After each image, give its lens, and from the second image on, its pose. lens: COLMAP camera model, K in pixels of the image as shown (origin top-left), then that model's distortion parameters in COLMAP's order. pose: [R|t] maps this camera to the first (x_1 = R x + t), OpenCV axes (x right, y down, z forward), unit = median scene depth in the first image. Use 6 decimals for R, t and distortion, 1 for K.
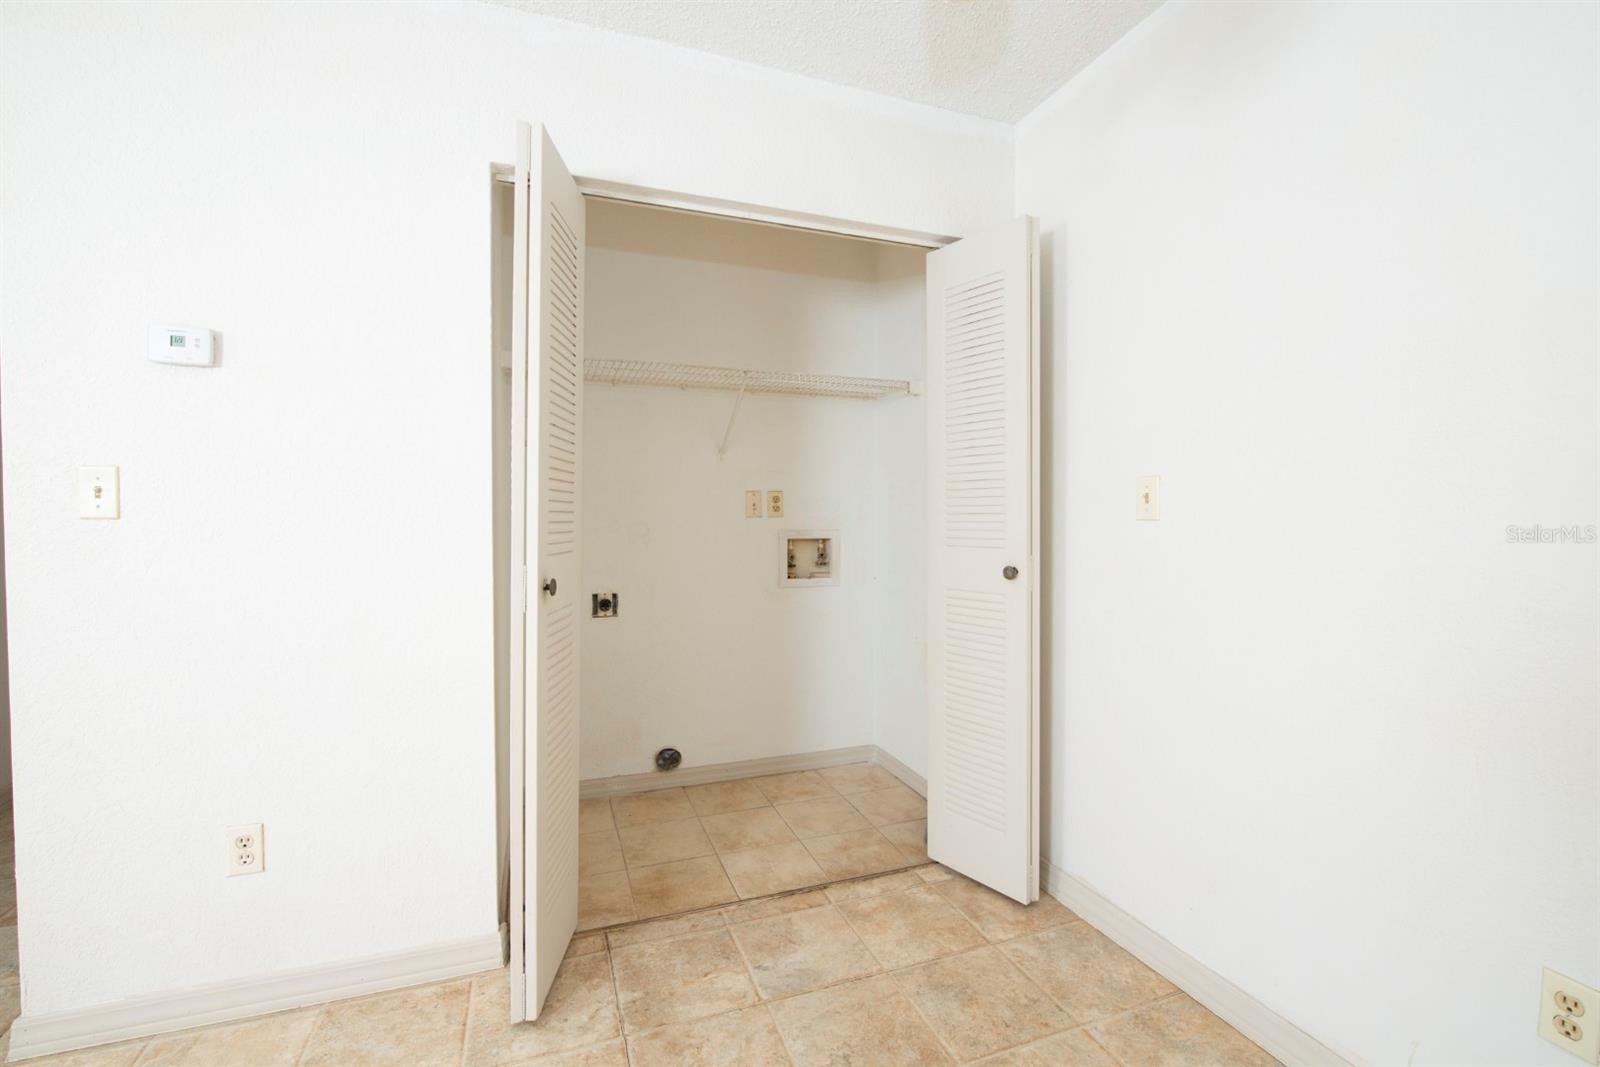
lens RADIAL K [[689.4, 0, 792.9], [0, 689.4, 530.5], [0, 0, 1]] dist [-0.013628, -0.001438]
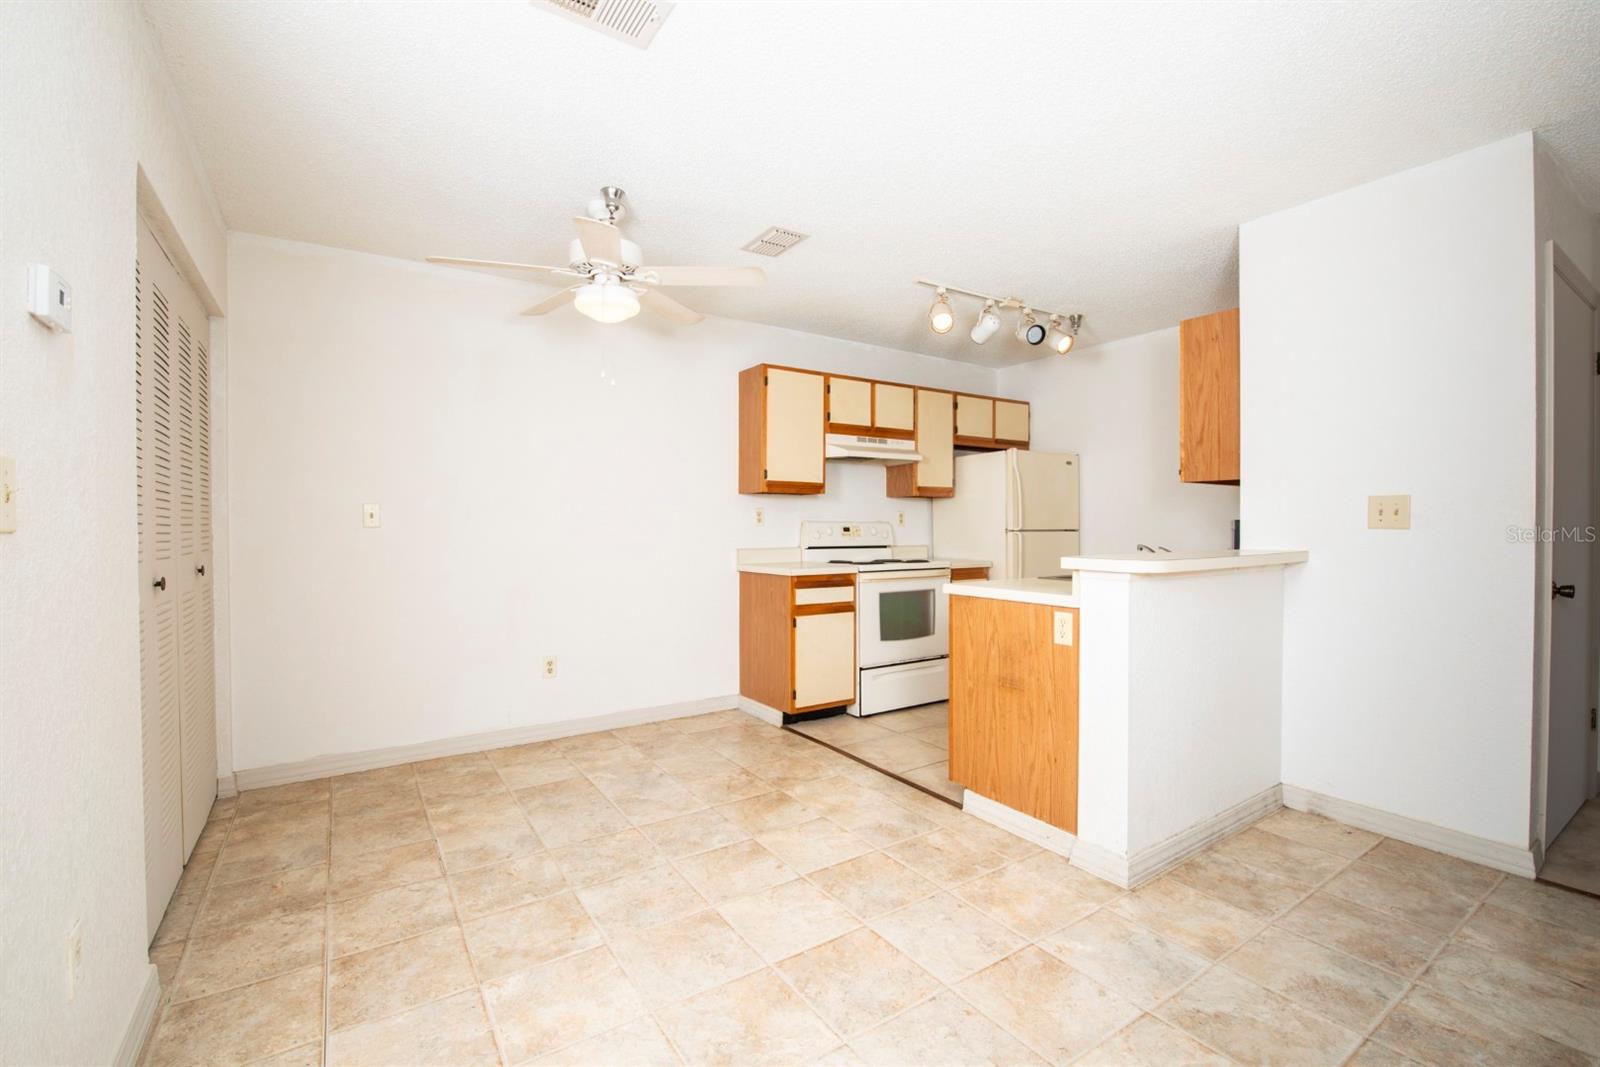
lens RADIAL K [[689.4, 0, 792.9], [0, 689.4, 530.5], [0, 0, 1]] dist [-0.013628, -0.001438]
pose [[-0.227303, -0.009464, 0.973778, -1.679166], [0.027800, 0.999482, 0.016203, -0.006810], [-0.973427, 0.030754, -0.226923, 0.354111]]
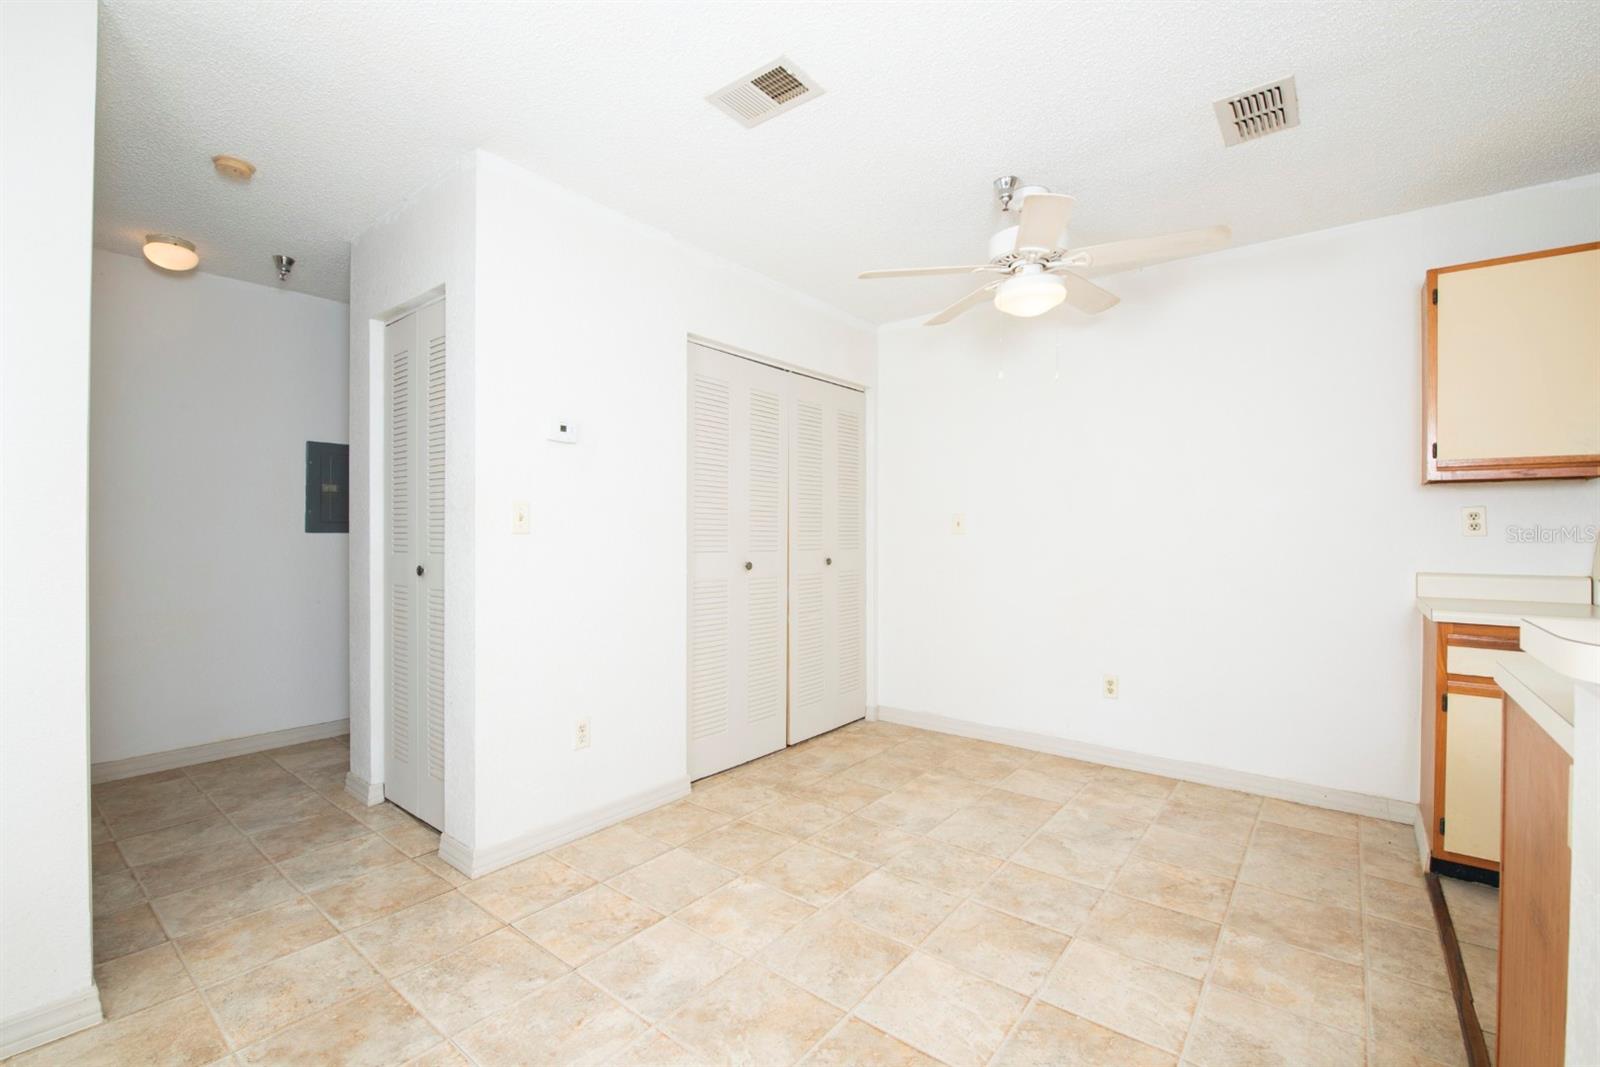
lens RADIAL K [[689.4, 0, 792.9], [0, 689.4, 530.5], [0, 0, 1]] dist [-0.013628, -0.001438]
pose [[0.858353, 0.002440, 0.513054, -1.188241], [0.011643, 0.999639, -0.024233, 0.022142], [-0.512927, 0.026774, 0.858014, -0.691444]]
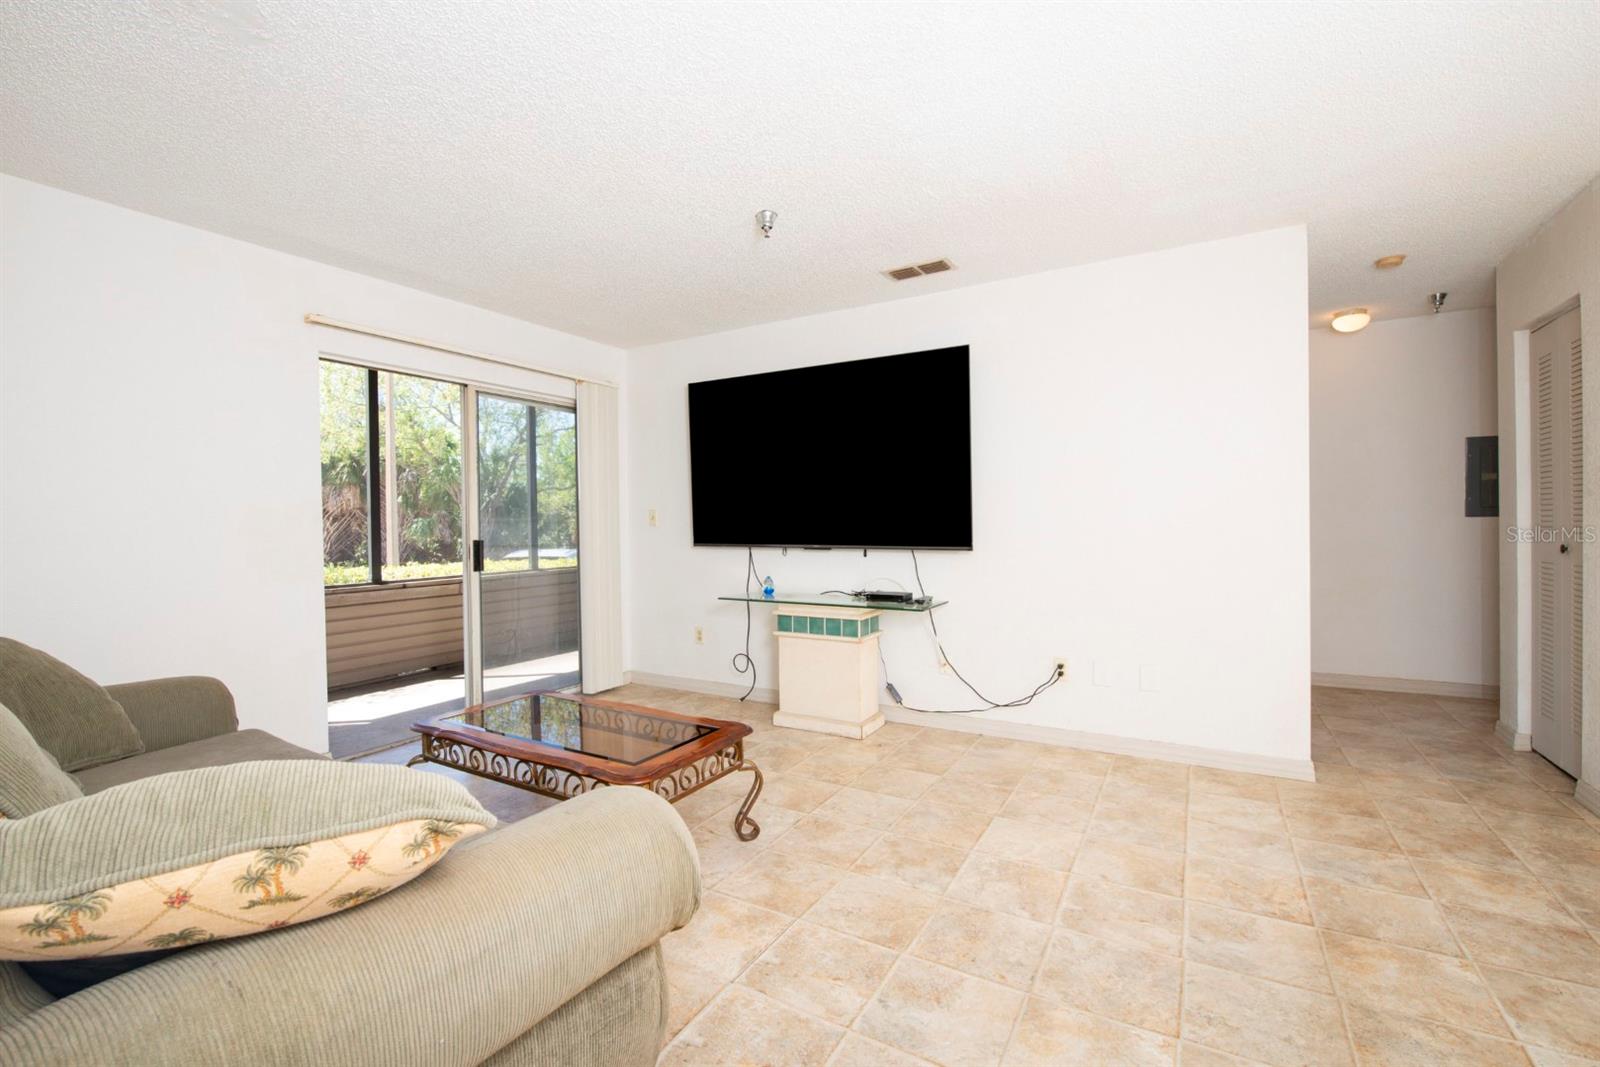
lens RADIAL K [[689.4, 0, 792.9], [0, 689.4, 530.5], [0, 0, 1]] dist [-0.013628, -0.001438]
pose [[0.627865, -0.000842, -0.778322, -0.999065], [-0.008038, 0.999939, -0.007566, 0.049147], [0.778281, 0.011007, 0.627820, -1.578572]]
